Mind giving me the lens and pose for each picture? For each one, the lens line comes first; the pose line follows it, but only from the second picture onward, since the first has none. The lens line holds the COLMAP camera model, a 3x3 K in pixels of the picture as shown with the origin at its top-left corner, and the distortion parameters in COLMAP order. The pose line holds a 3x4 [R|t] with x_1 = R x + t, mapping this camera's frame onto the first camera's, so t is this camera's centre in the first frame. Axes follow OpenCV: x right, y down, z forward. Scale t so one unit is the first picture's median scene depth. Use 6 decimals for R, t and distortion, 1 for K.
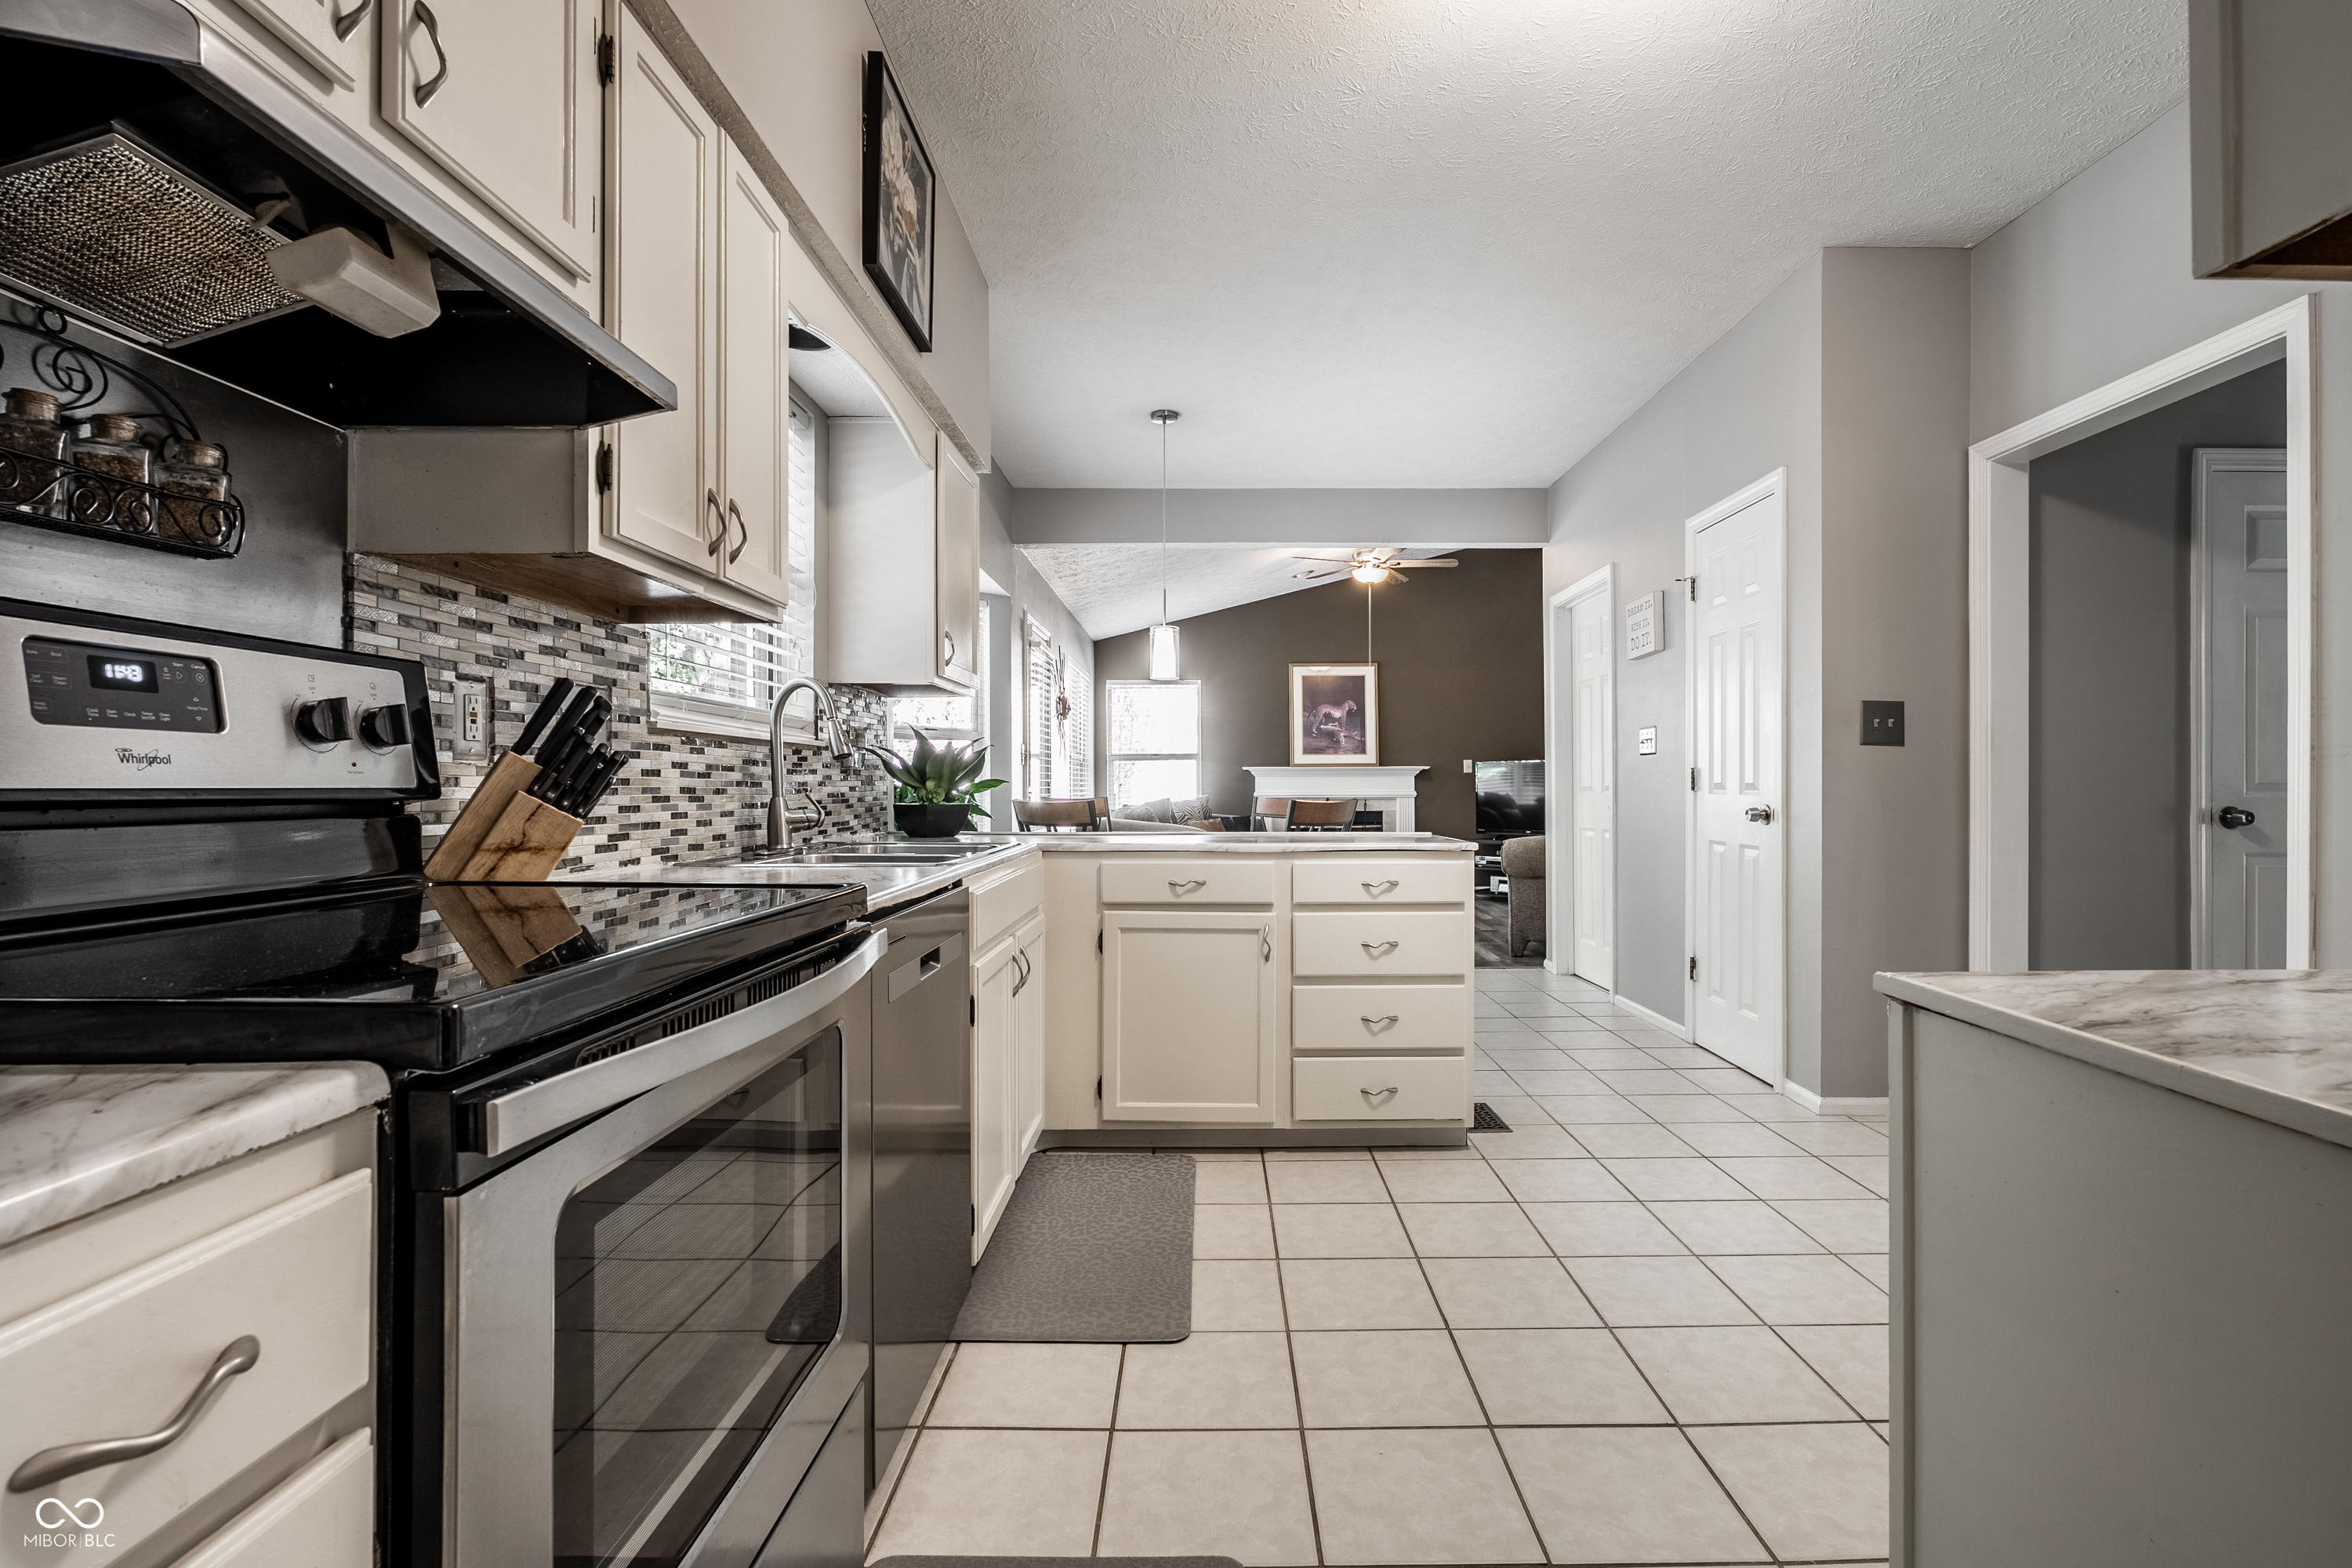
lens RADIAL K [[1047.6, 0, 1198.9], [0, 1047.6, 786.0], [0, 0, 1]] dist [0.001943, 0.000111]
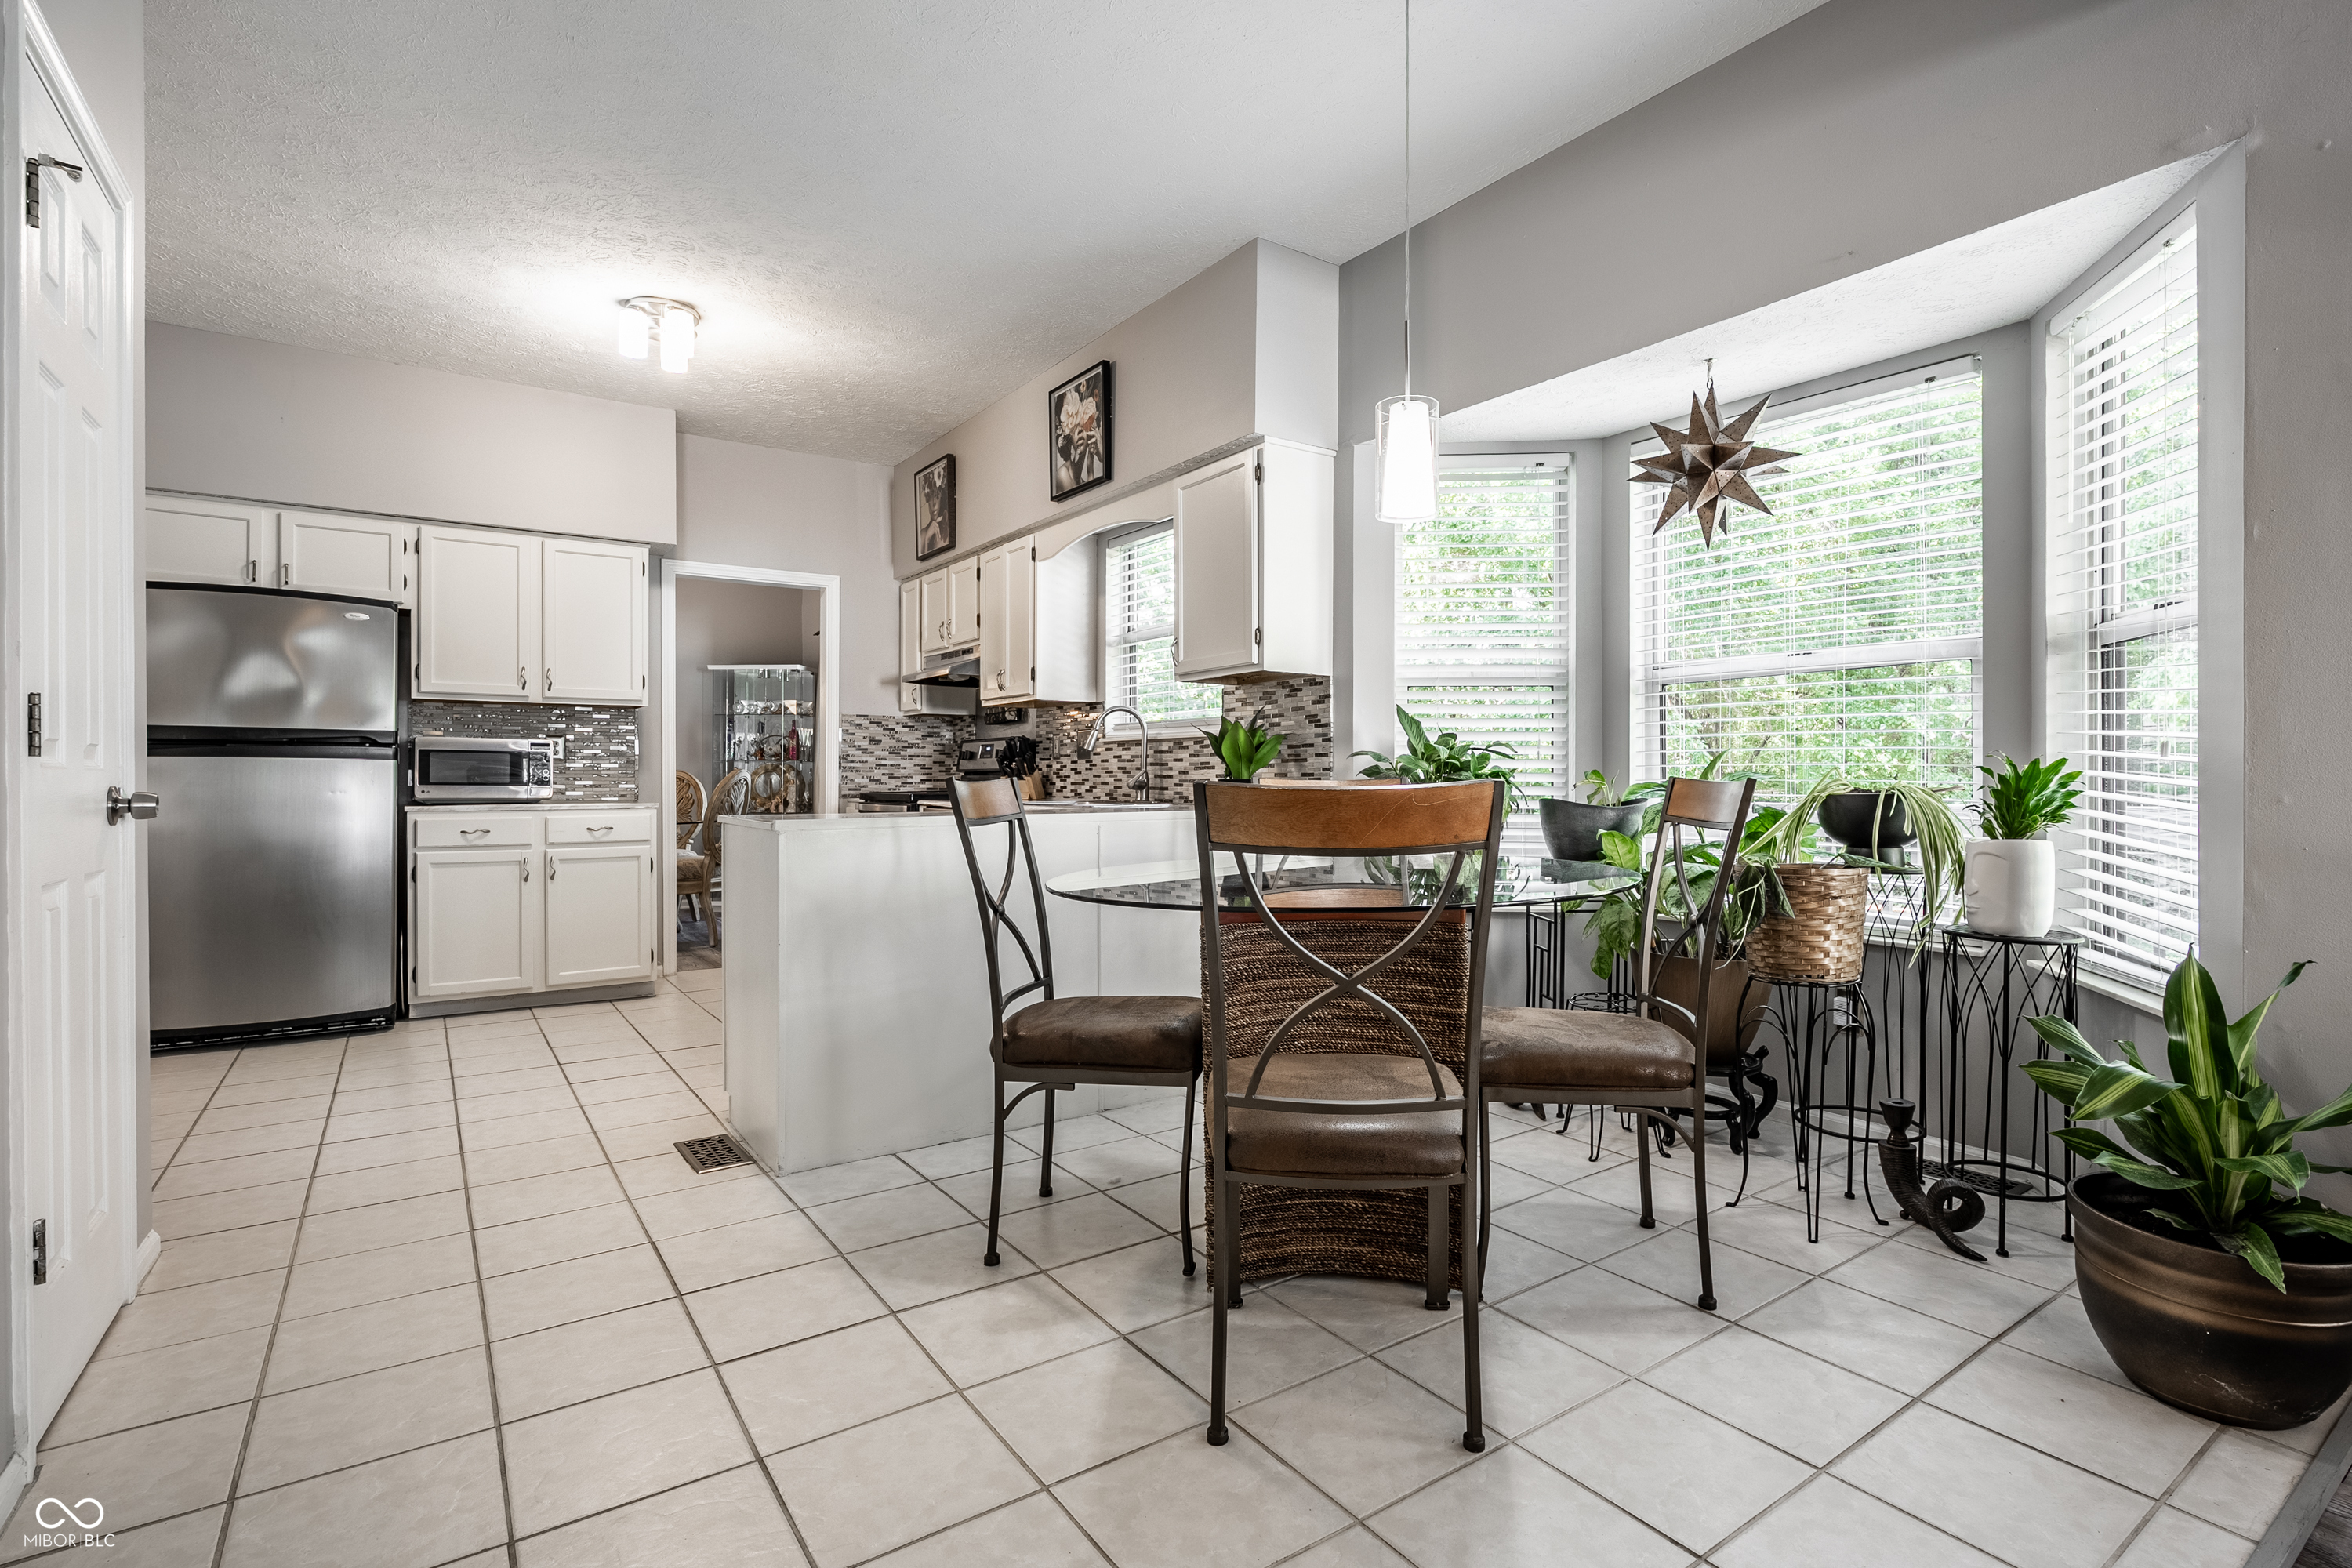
lens RADIAL K [[1097.1, 0, 1184.8], [0, 1097.1, 784.2], [0, 0, 1]] dist [-0.002488, -0.000780]
pose [[-0.808334, 0.008376, -0.588665, 0.993974], [0.003905, 0.999953, 0.008866, 0.023471], [0.588711, 0.004868, -0.808329, 3.972984]]
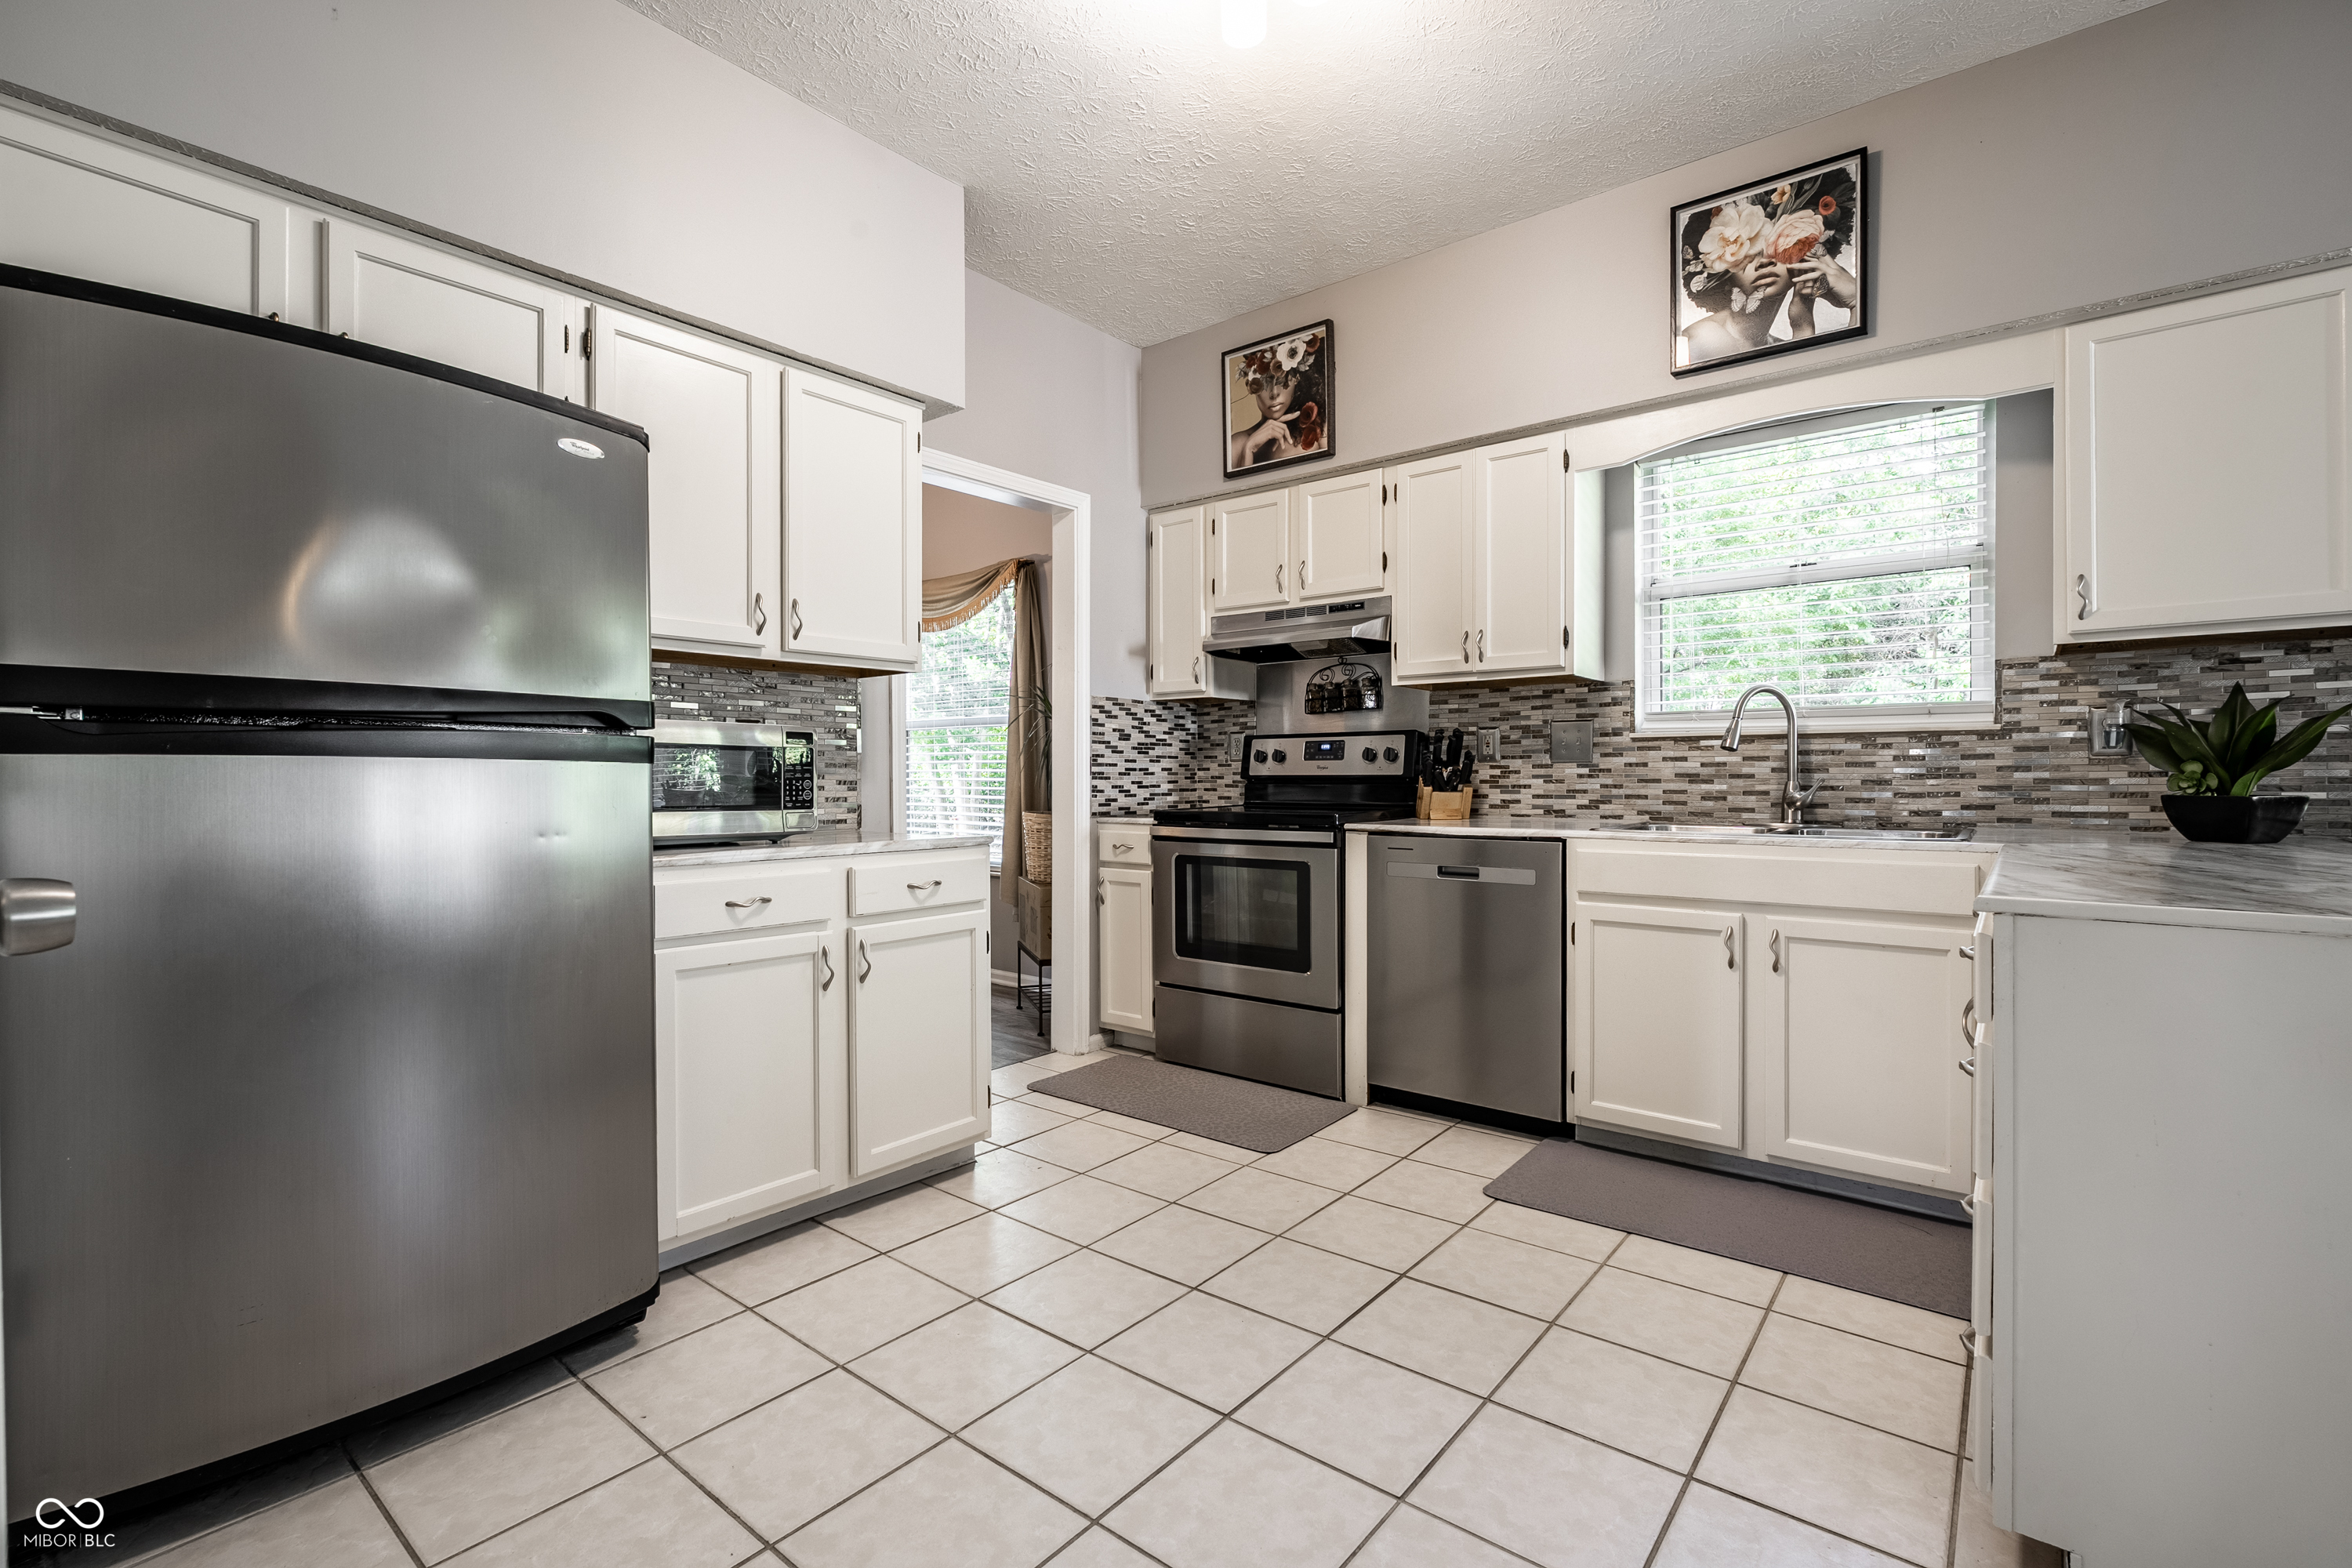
lens RADIAL K [[1047.6, 0, 1171.2], [0, 1047.6, 775.6], [0, 0, 1]] dist [0.001943, 0.000111]
pose [[-0.625889, 0.004352, -0.779900, 1.554252], [0.005534, 0.999984, 0.001138, -0.002101], [0.779893, -0.003604, -0.625903, 1.878635]]
